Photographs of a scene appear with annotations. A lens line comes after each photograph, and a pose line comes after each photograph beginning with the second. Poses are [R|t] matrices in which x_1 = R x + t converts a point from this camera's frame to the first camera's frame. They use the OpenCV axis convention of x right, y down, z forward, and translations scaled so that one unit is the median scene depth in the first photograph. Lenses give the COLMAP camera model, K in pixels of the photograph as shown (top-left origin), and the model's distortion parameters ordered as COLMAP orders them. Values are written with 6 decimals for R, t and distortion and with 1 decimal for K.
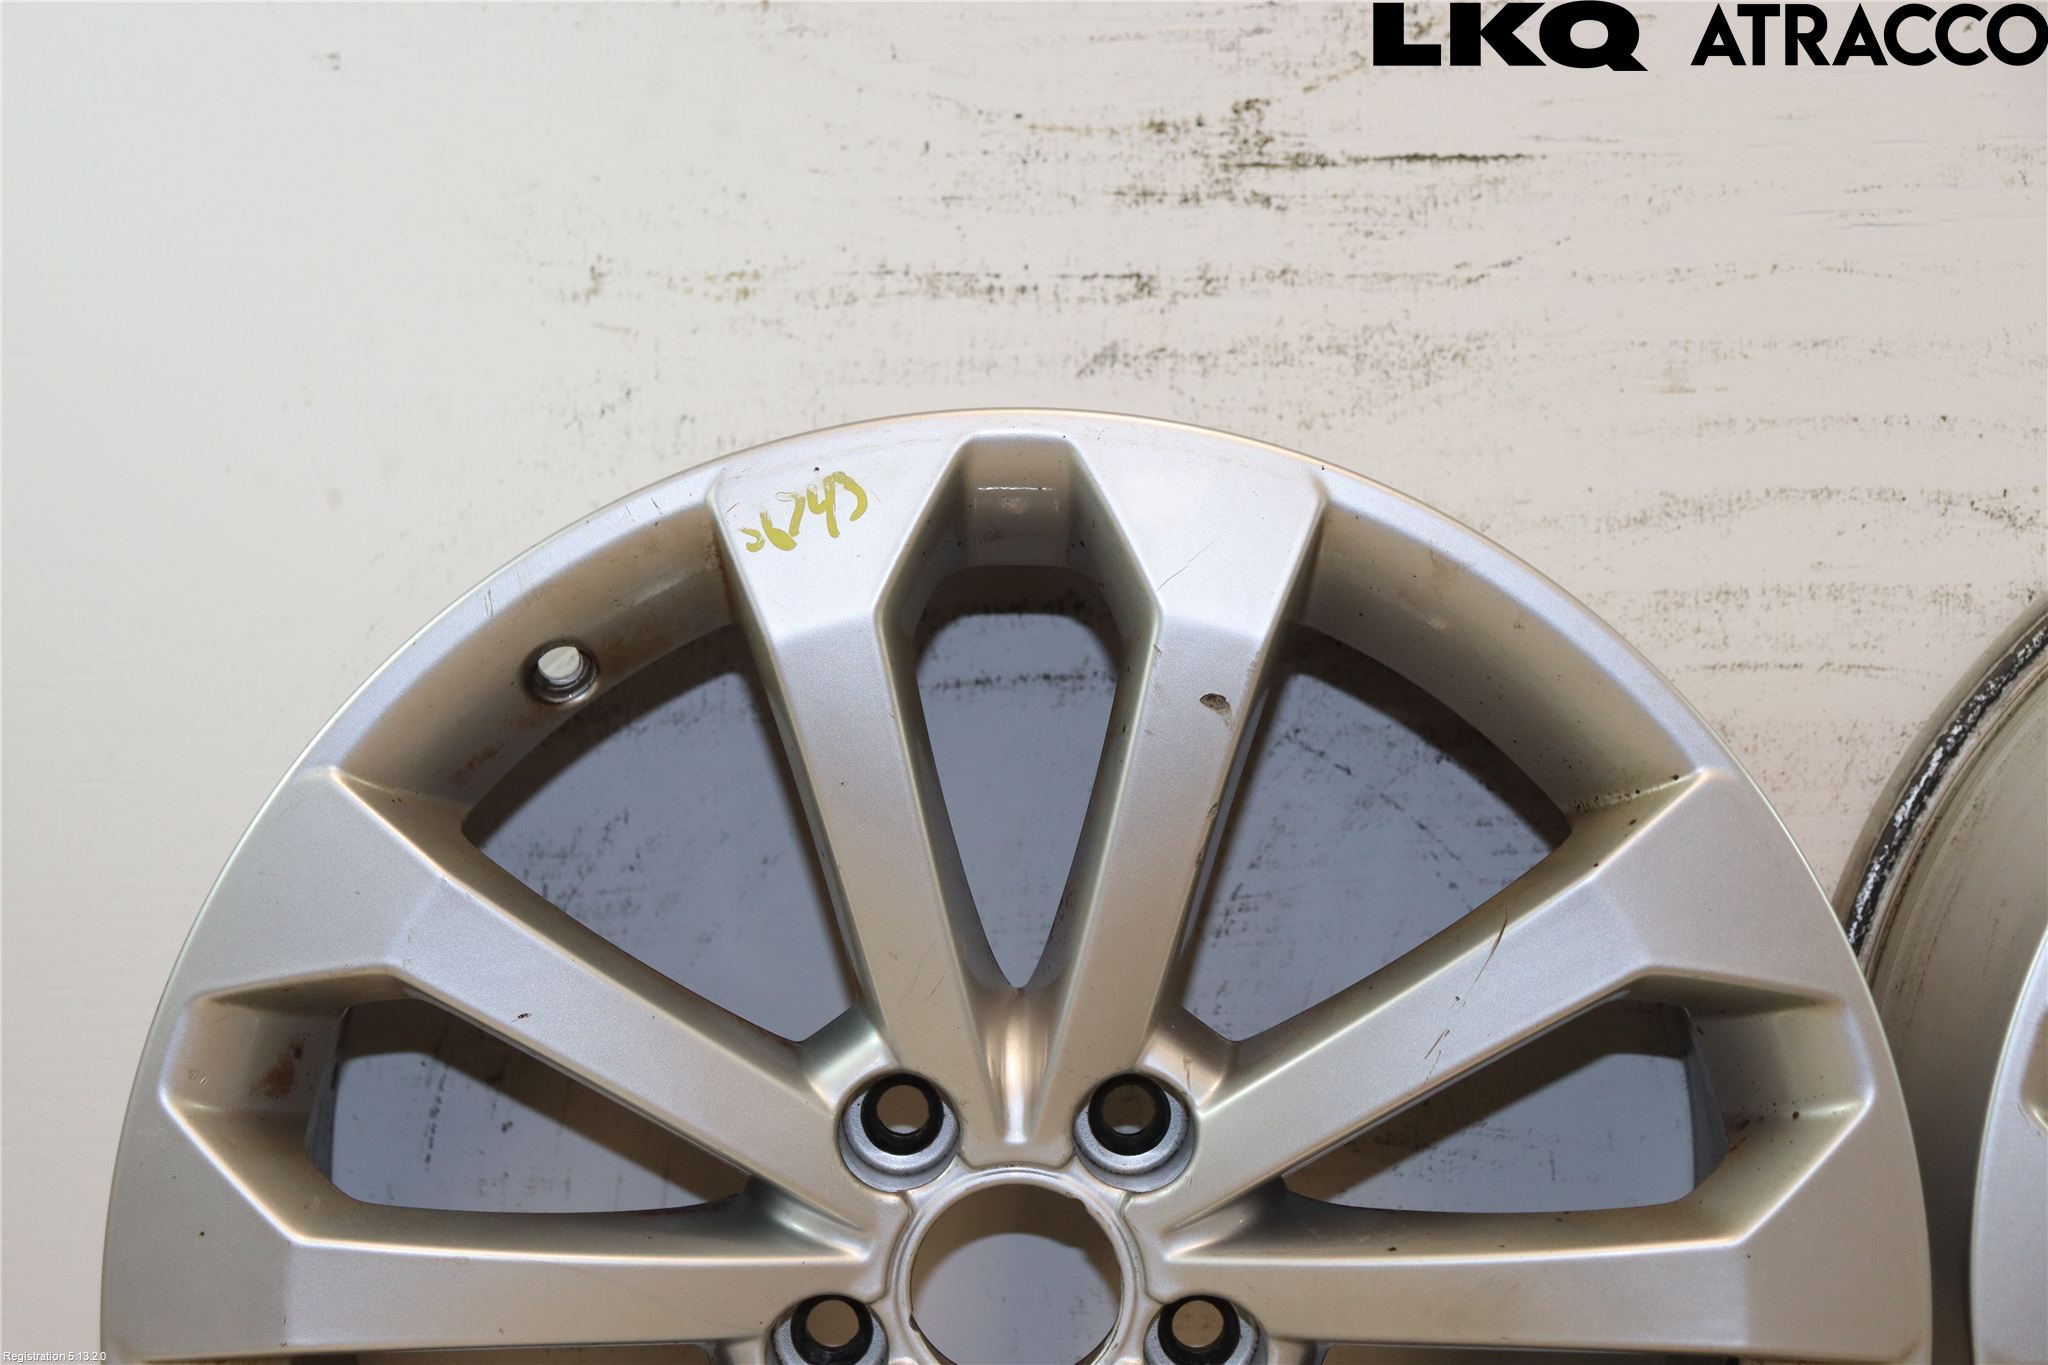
lens RADIAL K [[3984.2, 0, 1042.1], [0, 3984.2, 744.9], [0, 0, 1]] dist [0.300060, 0.000000]
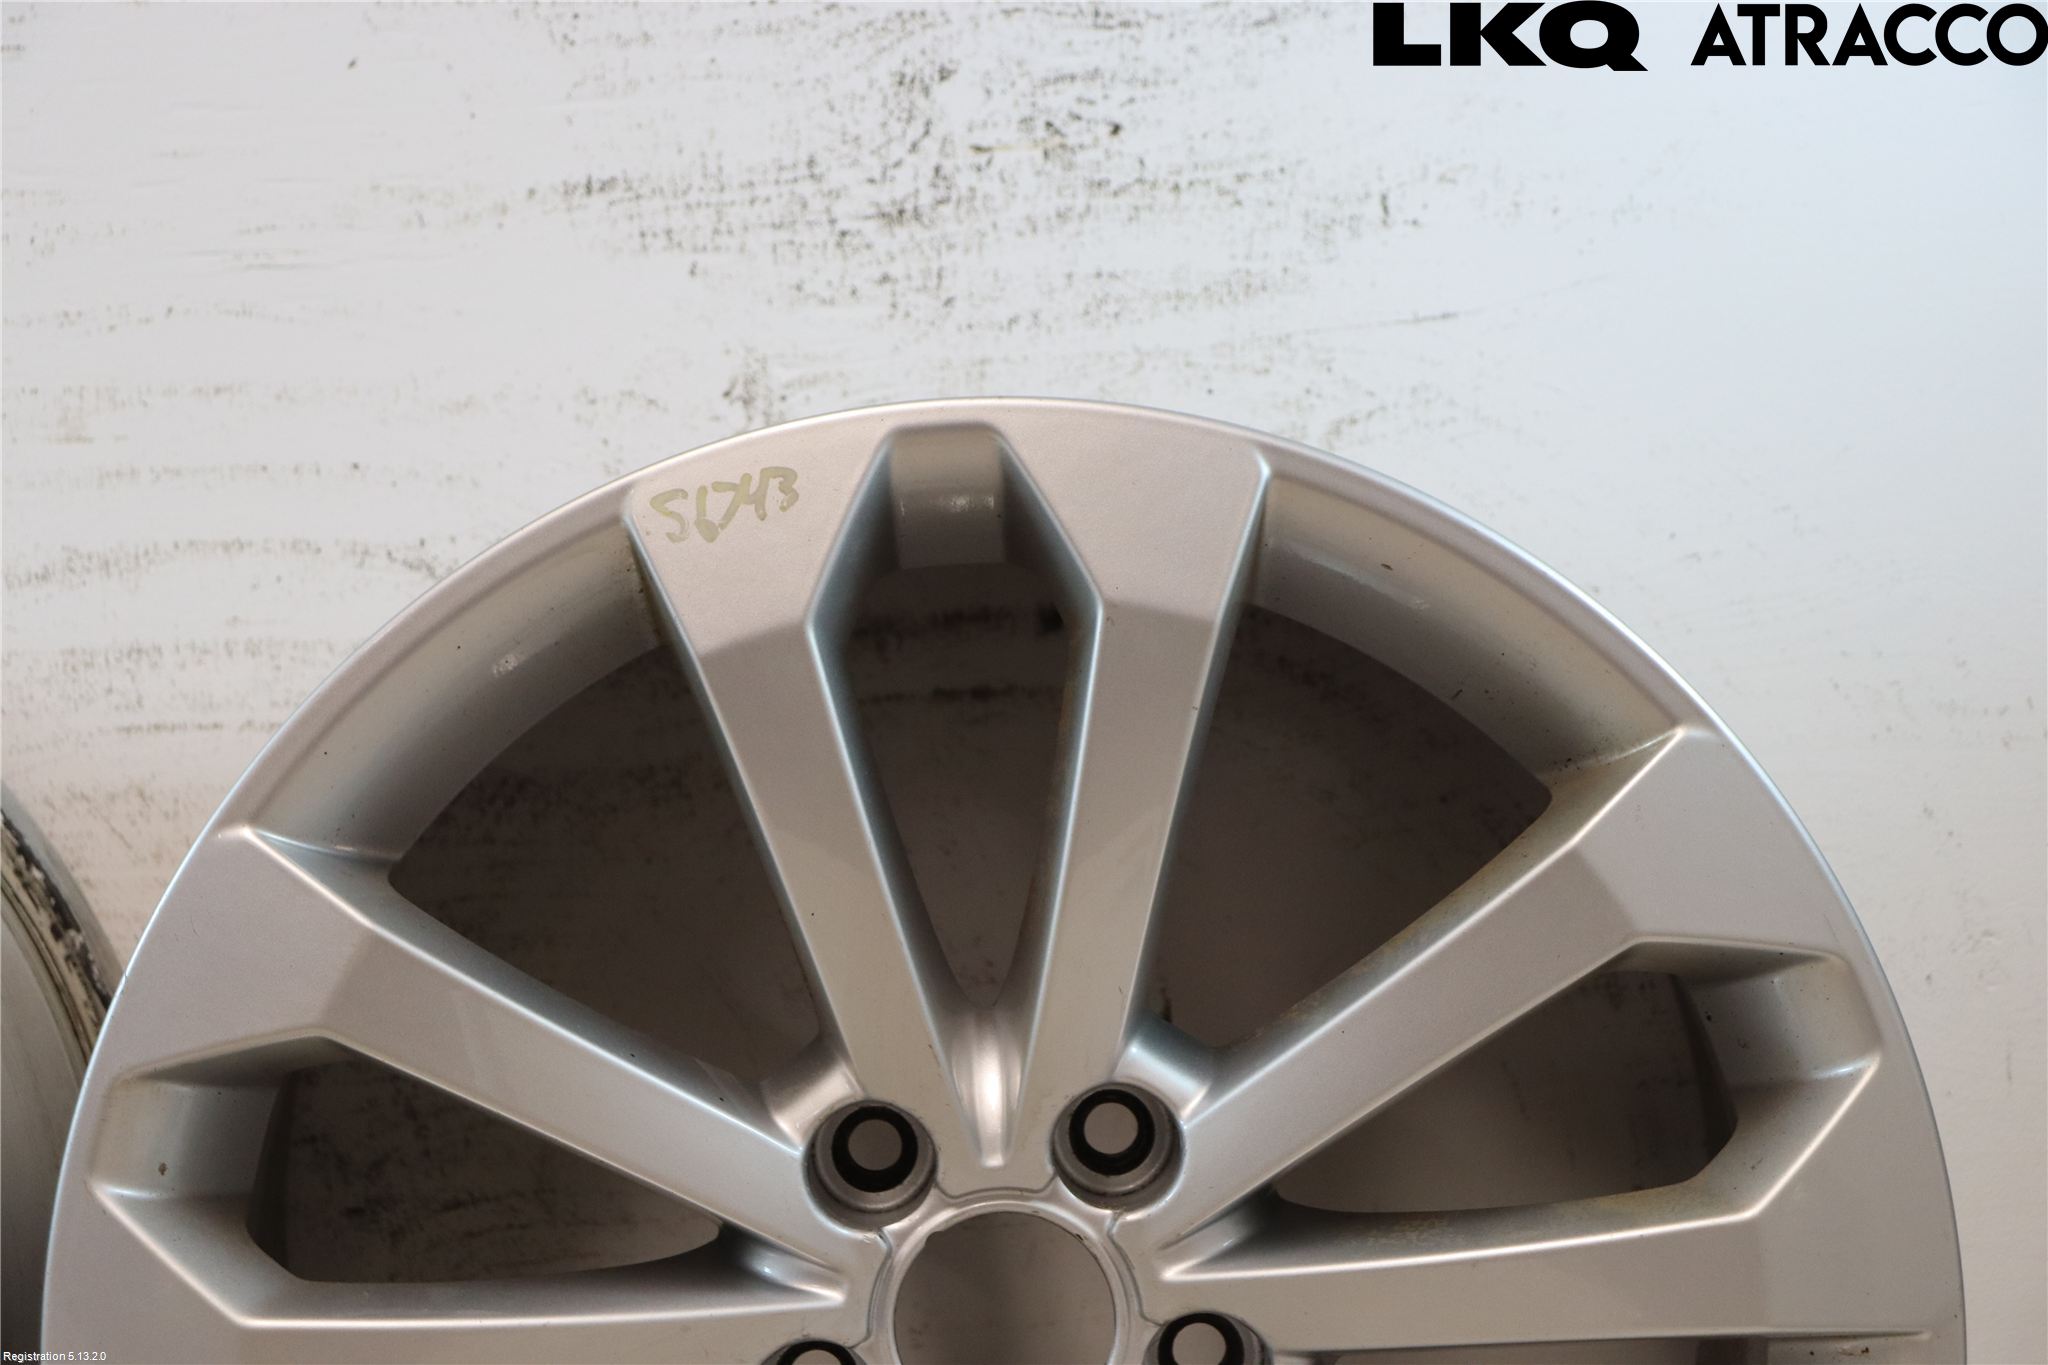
lens RADIAL K [[4096.5, 0, 1019.3], [0, 4096.5, 732.4], [0, 0, 1]] dist [0.317410, 0.000000]
pose [[0.999717, -0.023165, -0.005414, 0.384364], [0.023143, 0.999723, -0.004199, -0.009555], [0.005510, 0.004072, 0.999977, 0.015543]]
